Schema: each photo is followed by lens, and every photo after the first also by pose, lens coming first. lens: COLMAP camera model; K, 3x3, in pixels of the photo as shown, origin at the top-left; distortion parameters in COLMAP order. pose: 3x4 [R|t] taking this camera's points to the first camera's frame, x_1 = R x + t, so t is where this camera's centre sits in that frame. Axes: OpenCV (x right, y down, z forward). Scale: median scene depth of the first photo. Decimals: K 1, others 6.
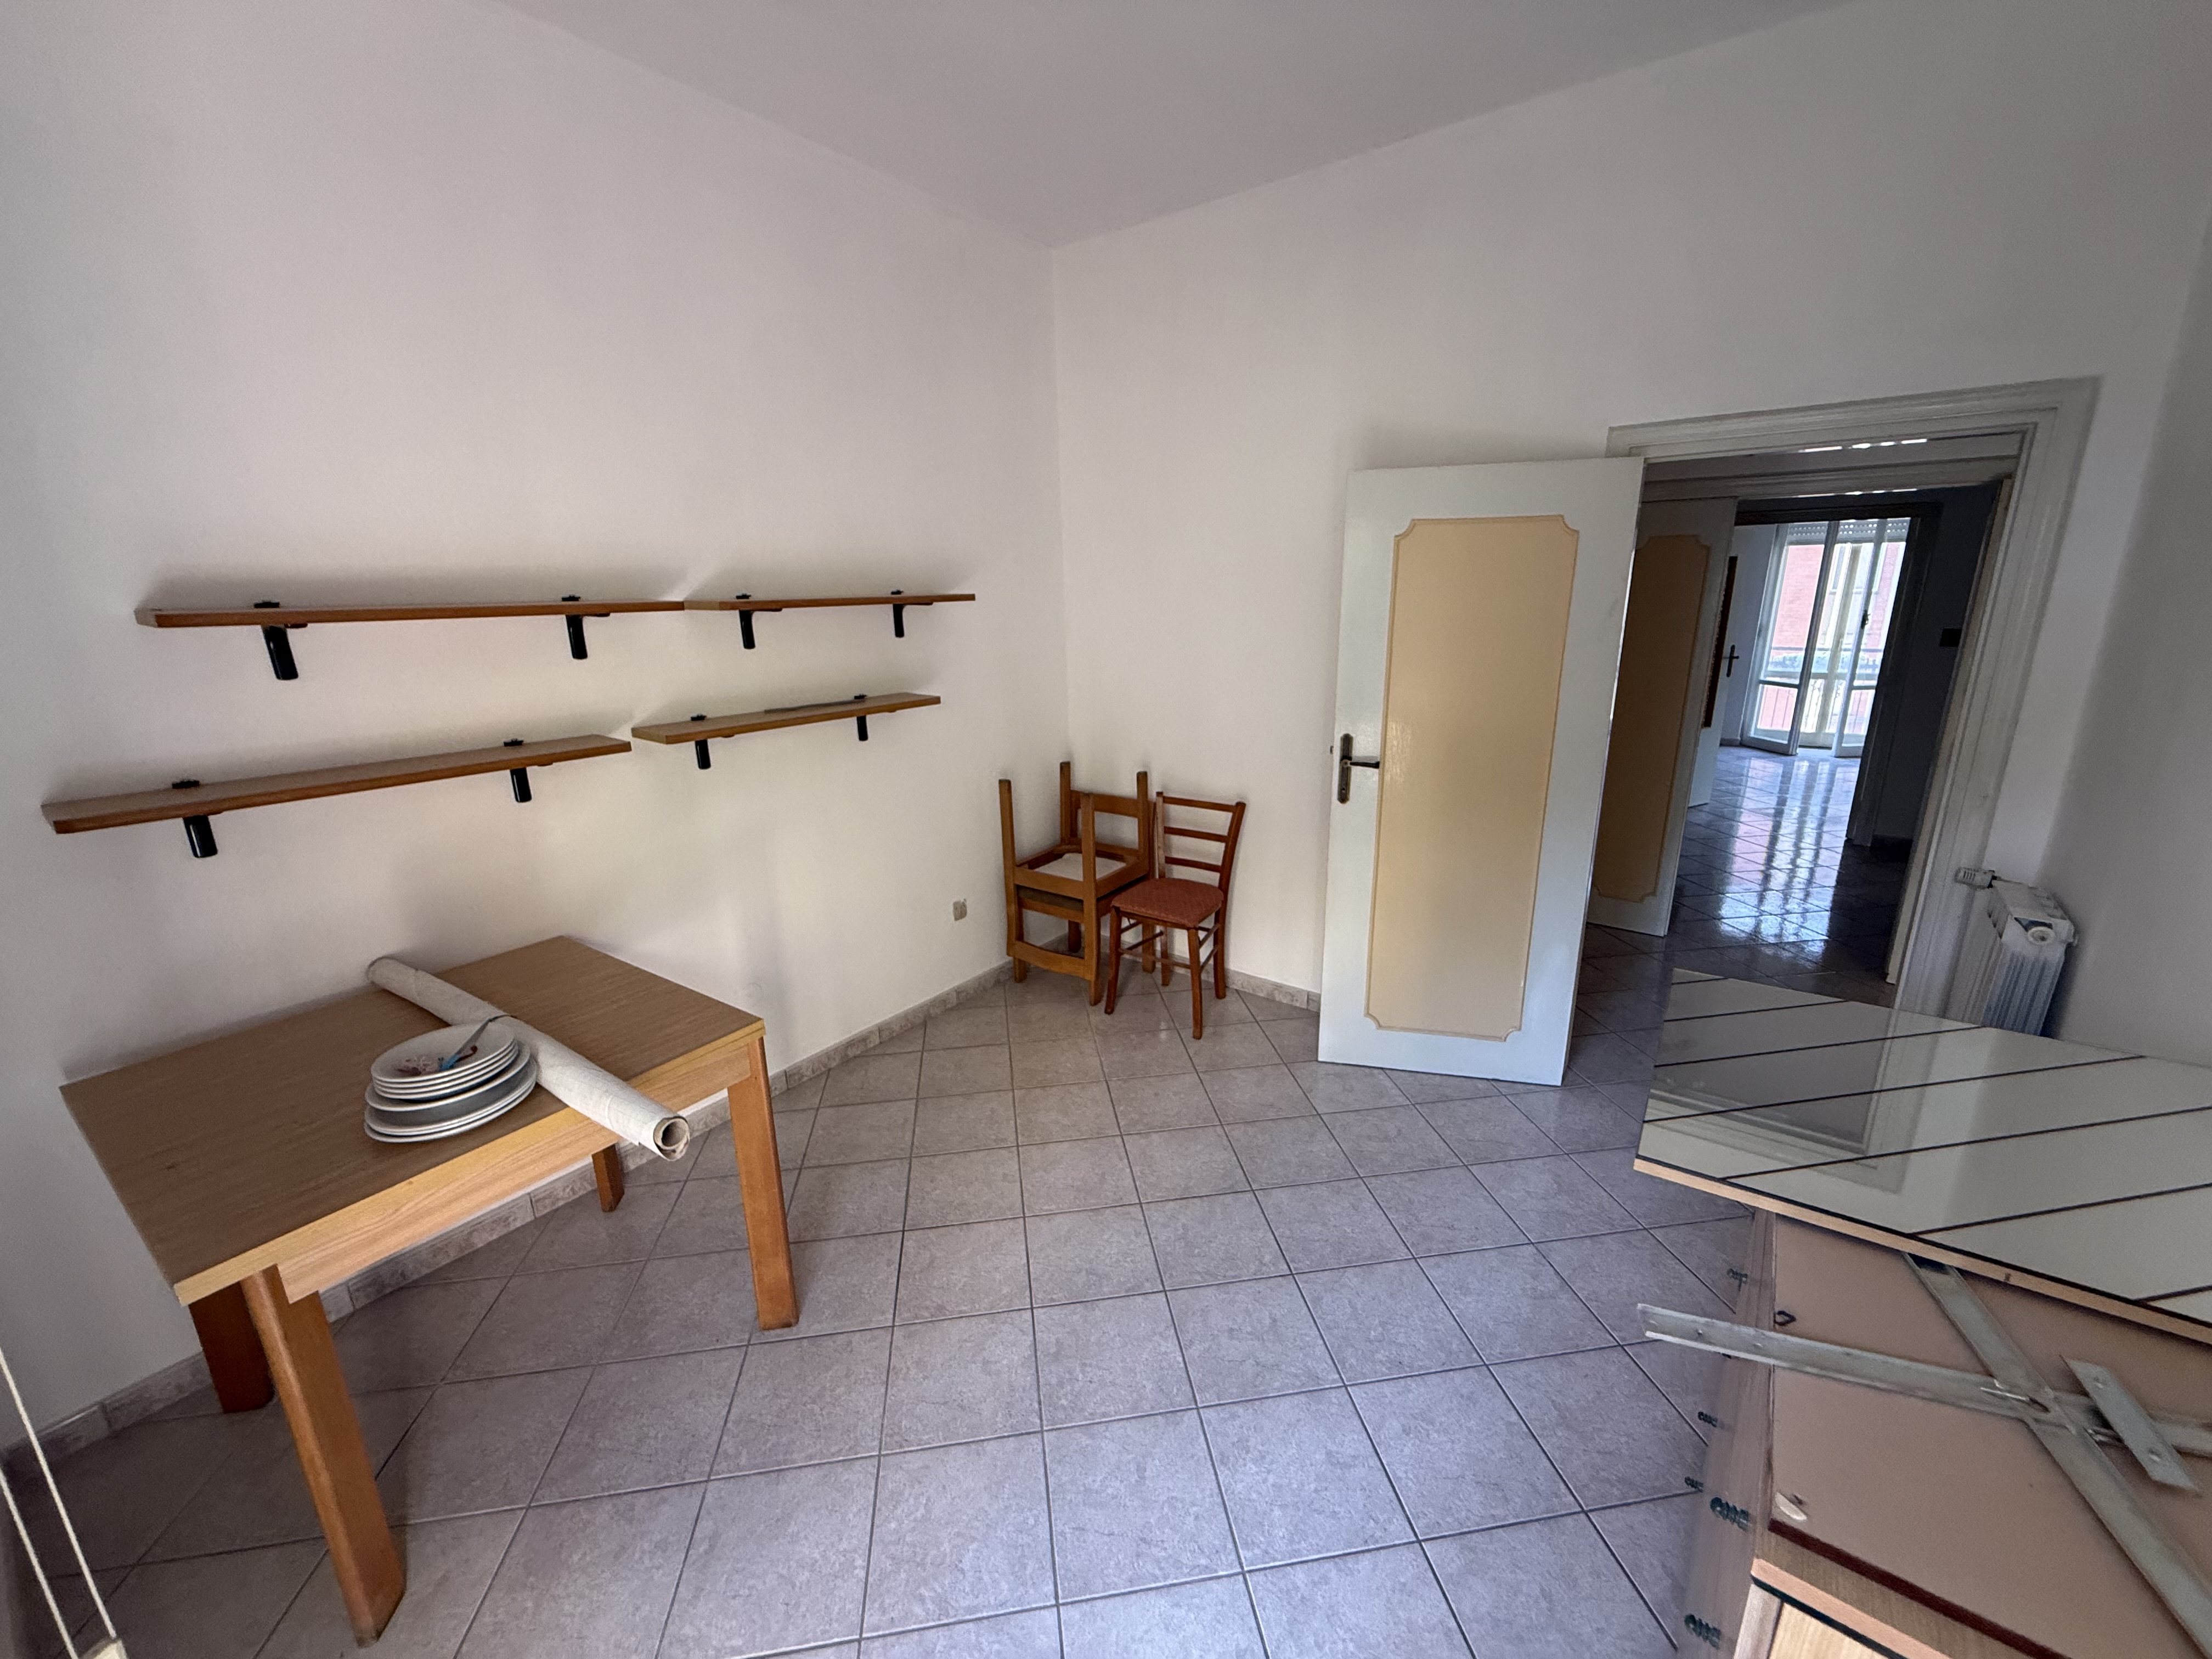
lens RADIAL K [[879.4, 0, 1105.1], [0, 879.4, 832.9], [0, 0, 1]] dist [-0.001134, -0.000321]
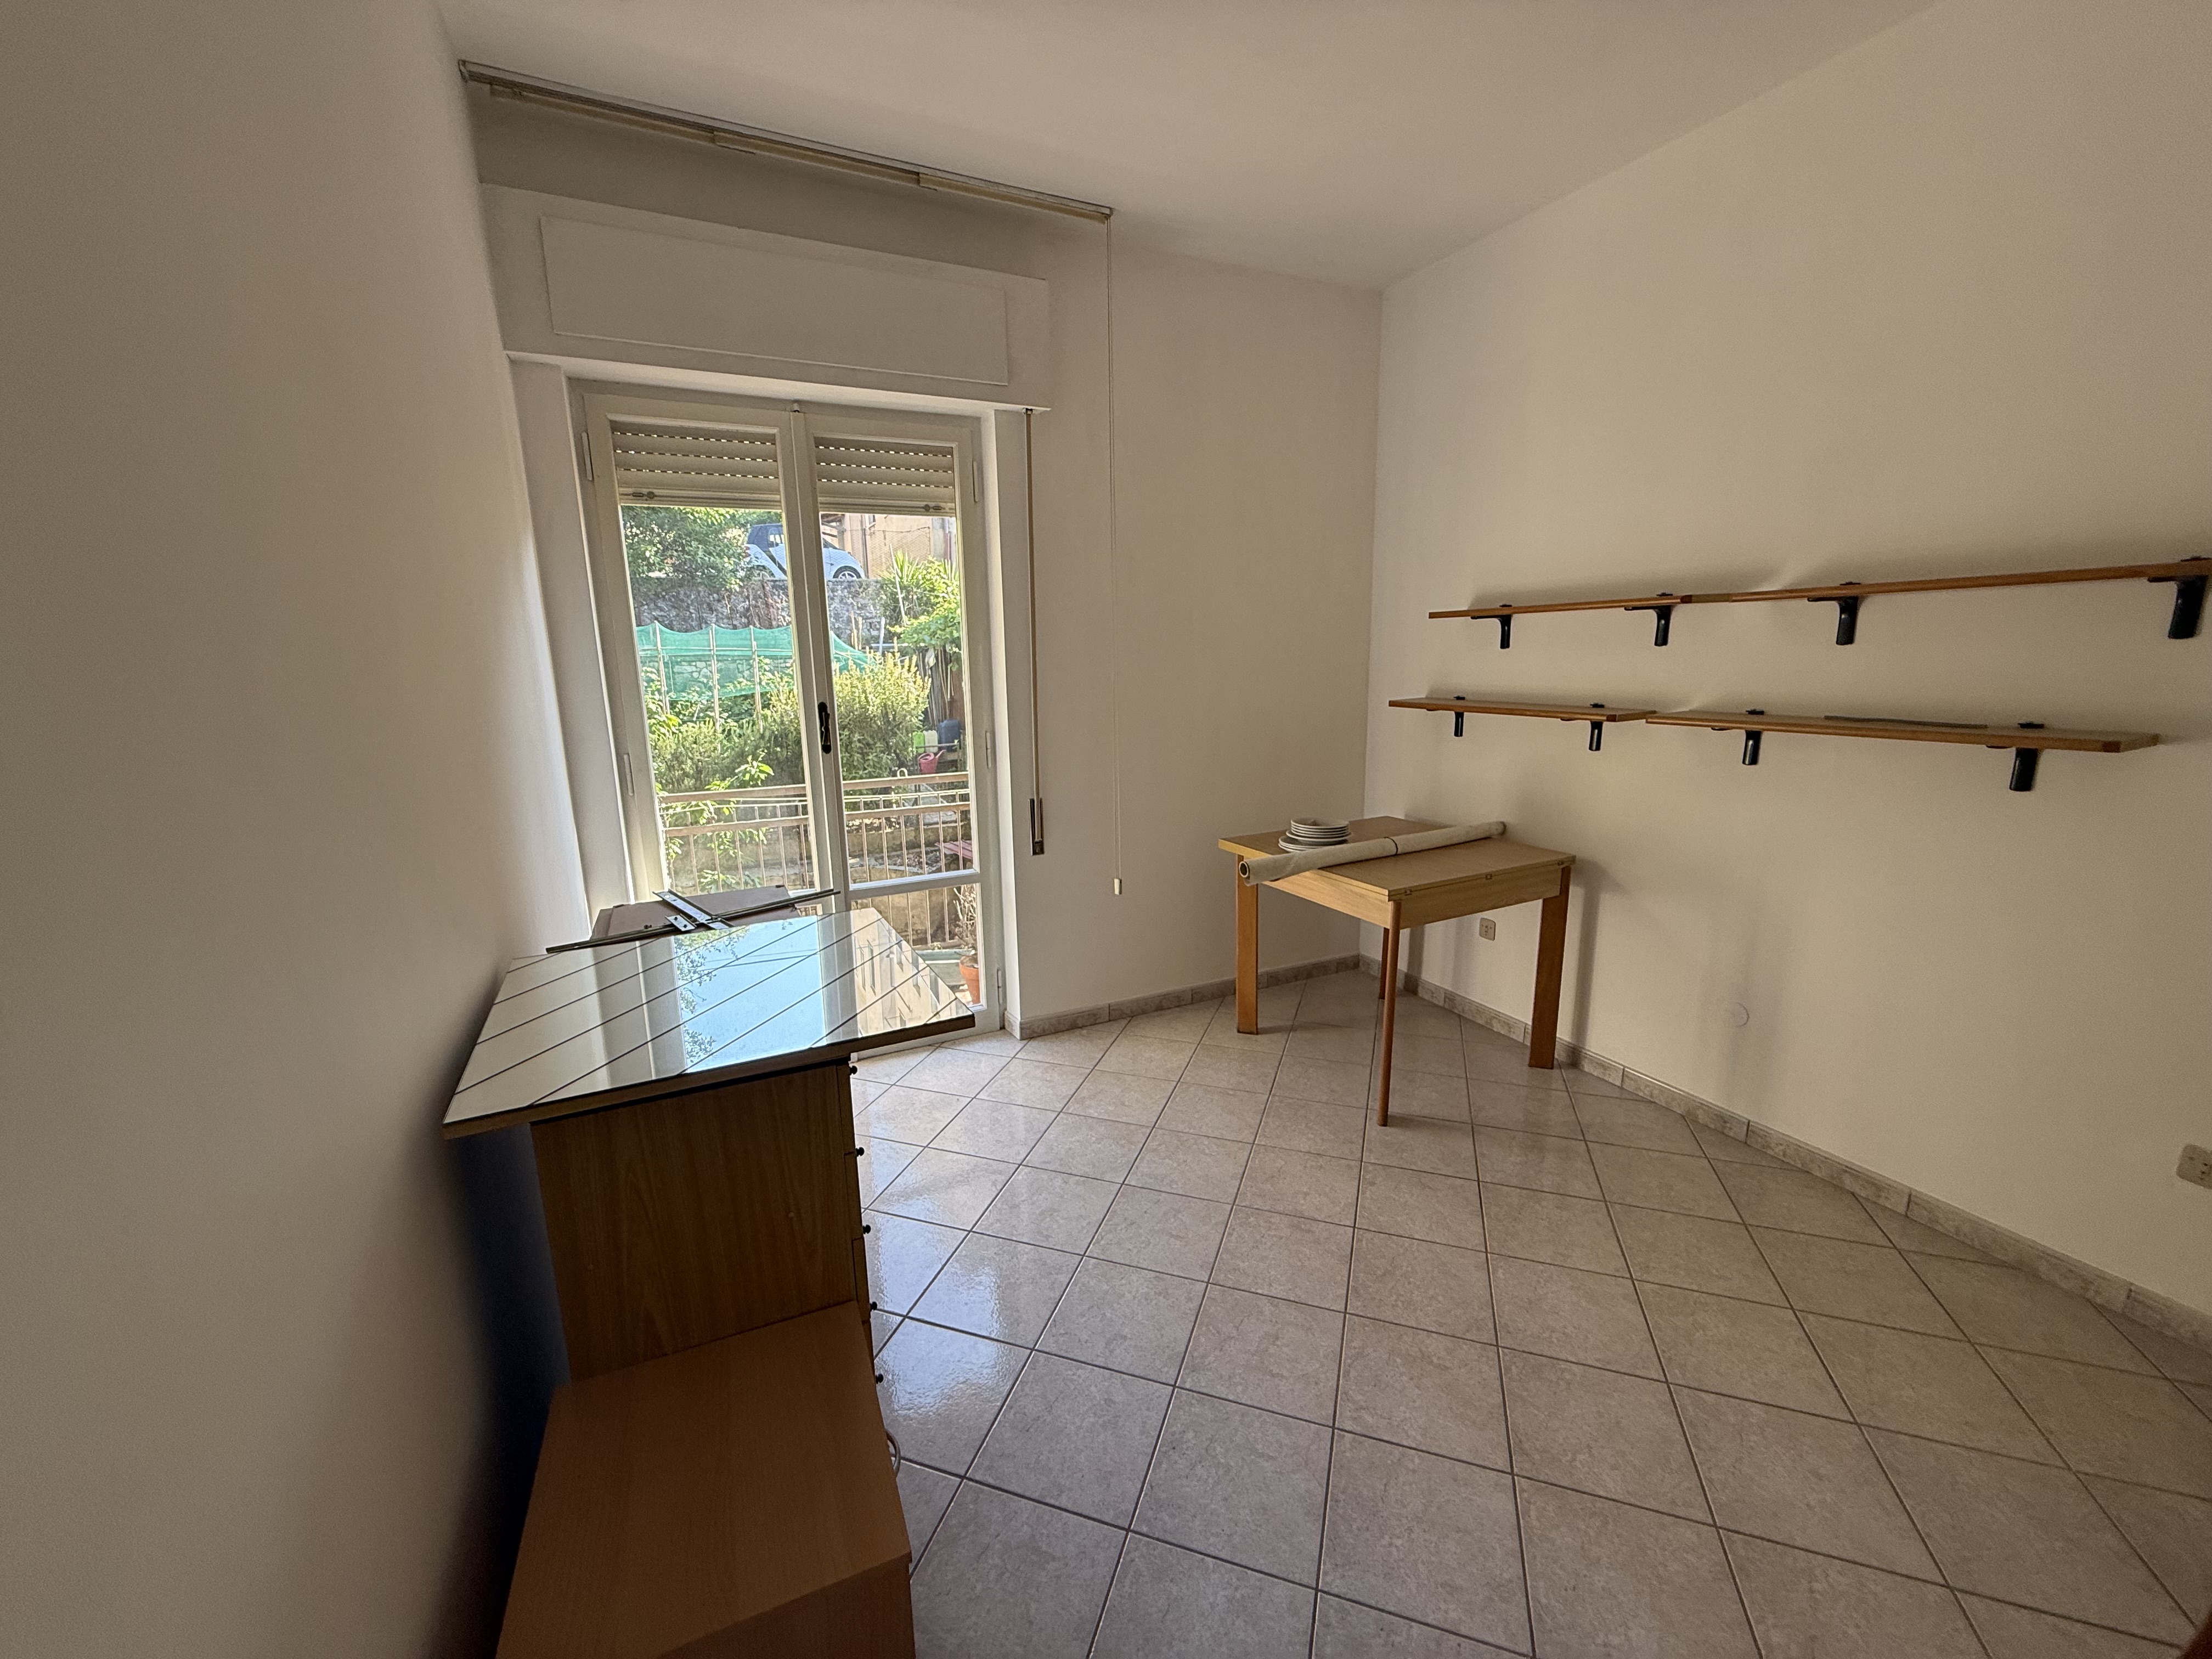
lens RADIAL K [[879.4, 0, 1105.1], [0, 879.4, 832.9], [0, 0, 1]] dist [-0.001134, -0.000321]
pose [[-0.460174, 0.206850, -0.863396, 0.959260], [-0.208114, 0.920254, 0.331393, -0.232328], [0.863092, 0.332183, -0.380429, 1.026096]]
